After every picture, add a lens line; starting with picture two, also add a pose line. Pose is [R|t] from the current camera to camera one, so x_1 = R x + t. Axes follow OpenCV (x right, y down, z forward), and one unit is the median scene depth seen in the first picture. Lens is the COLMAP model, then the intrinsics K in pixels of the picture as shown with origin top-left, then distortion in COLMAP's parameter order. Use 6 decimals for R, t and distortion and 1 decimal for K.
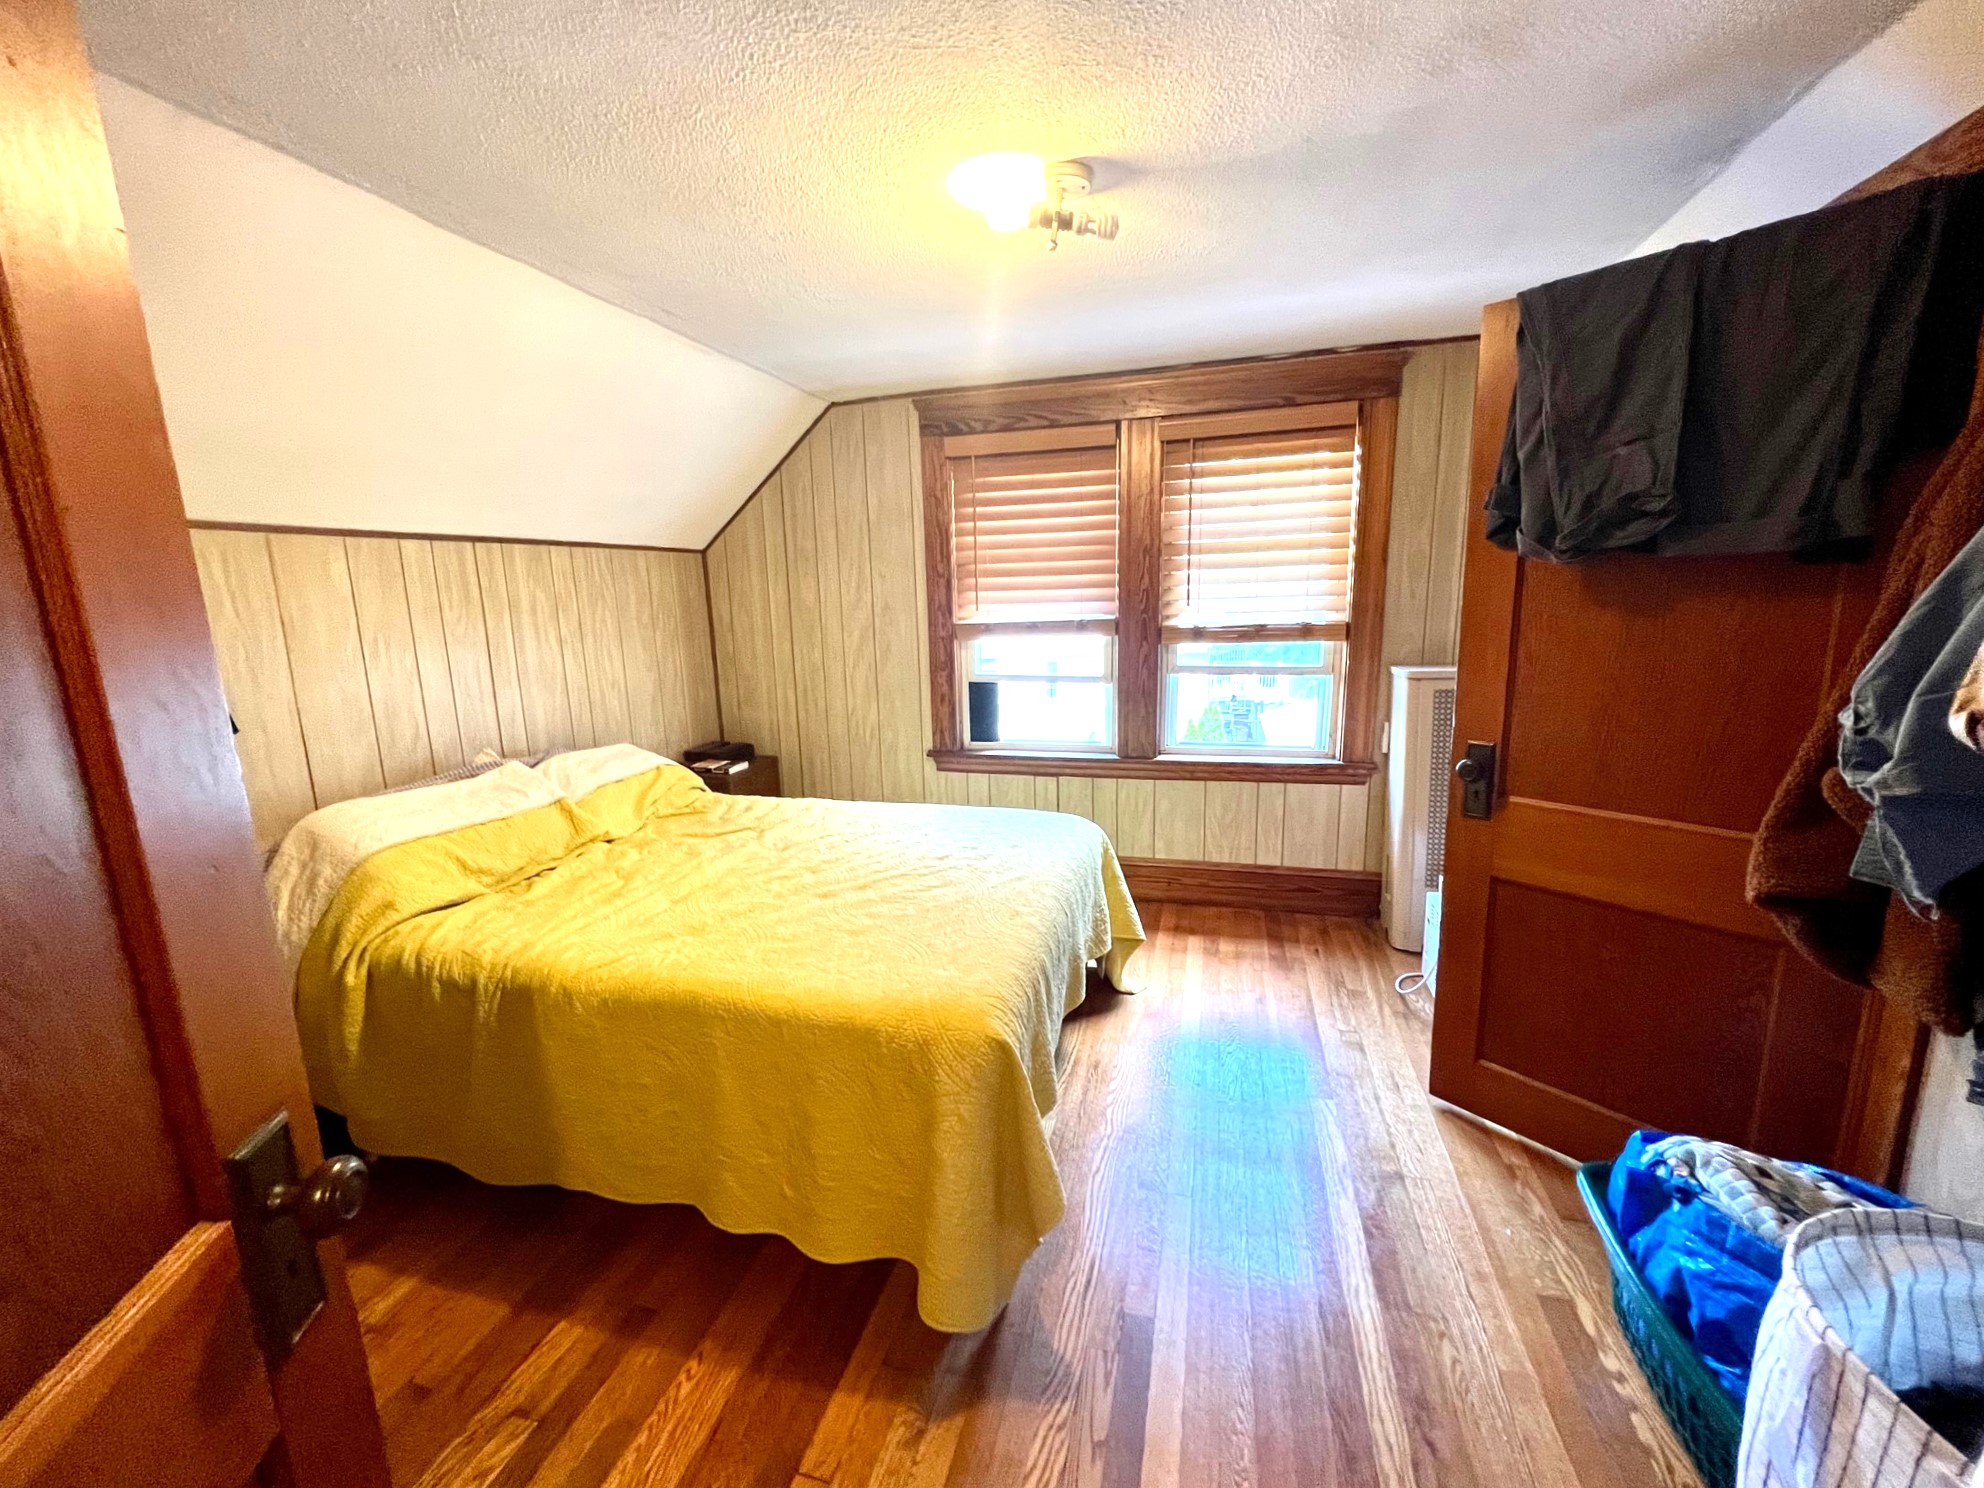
lens RADIAL K [[805.9, 0, 992.0], [0, 805.9, 744.0], [0, 0, 1]] dist [-0.001092, 0.000002]
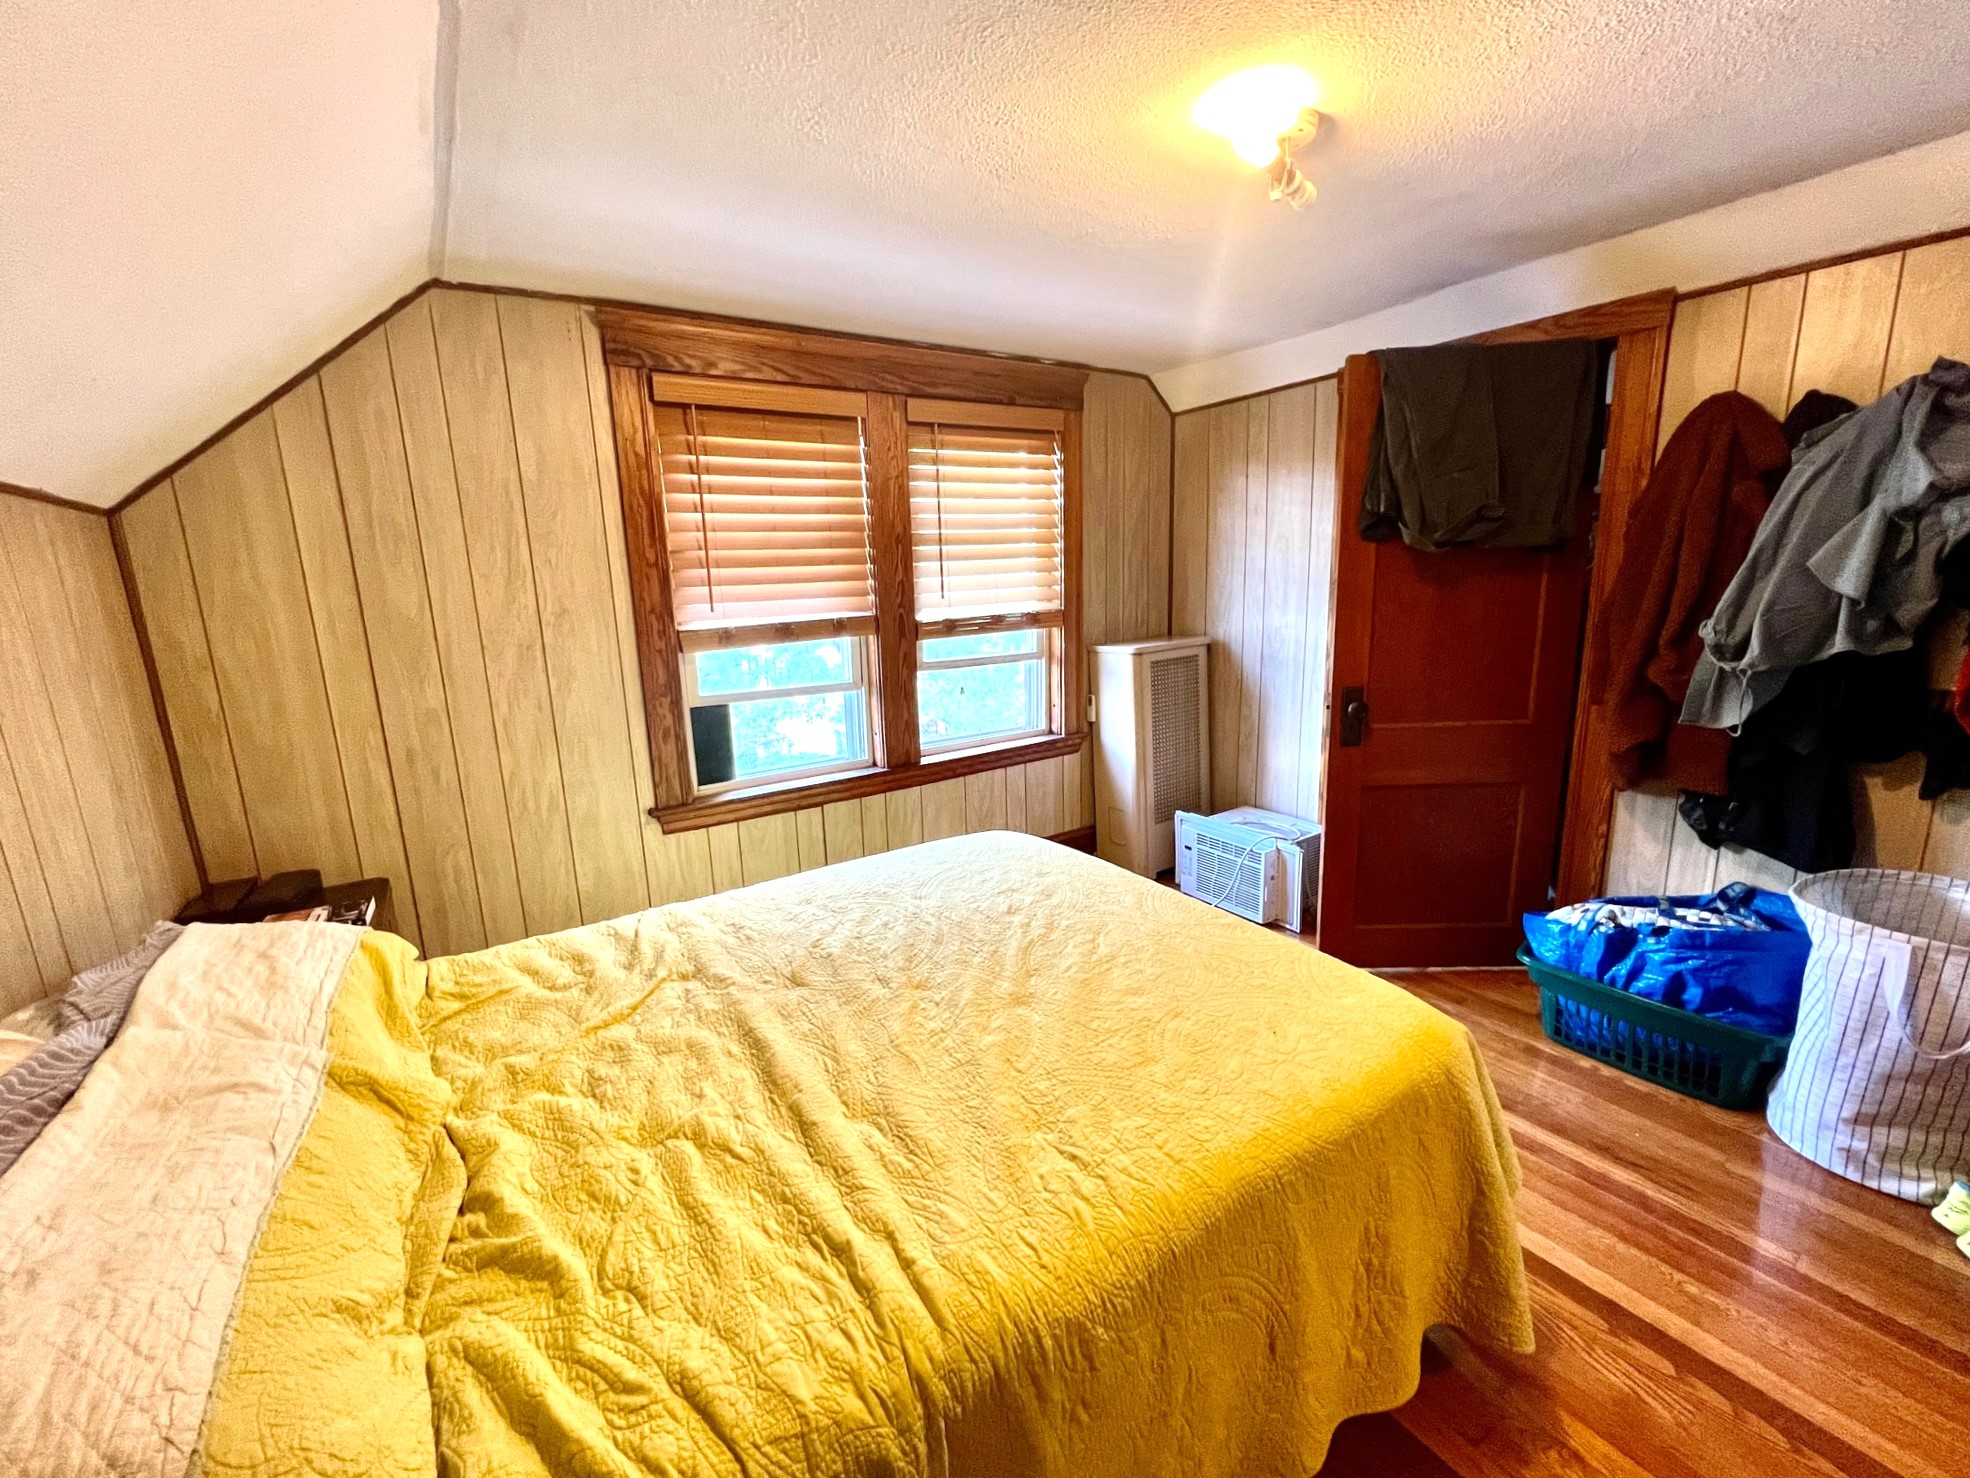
lens RADIAL K [[802.9, 0, 985.0], [0, 802.9, 739.0], [0, 0, 1]] dist [-0.001666, -0.000020]
pose [[0.652399, -0.149498, 0.742984, -0.441227], [0.159311, 0.985499, 0.058407, -0.052620], [-0.740942, 0.080262, 0.666756, 0.327286]]
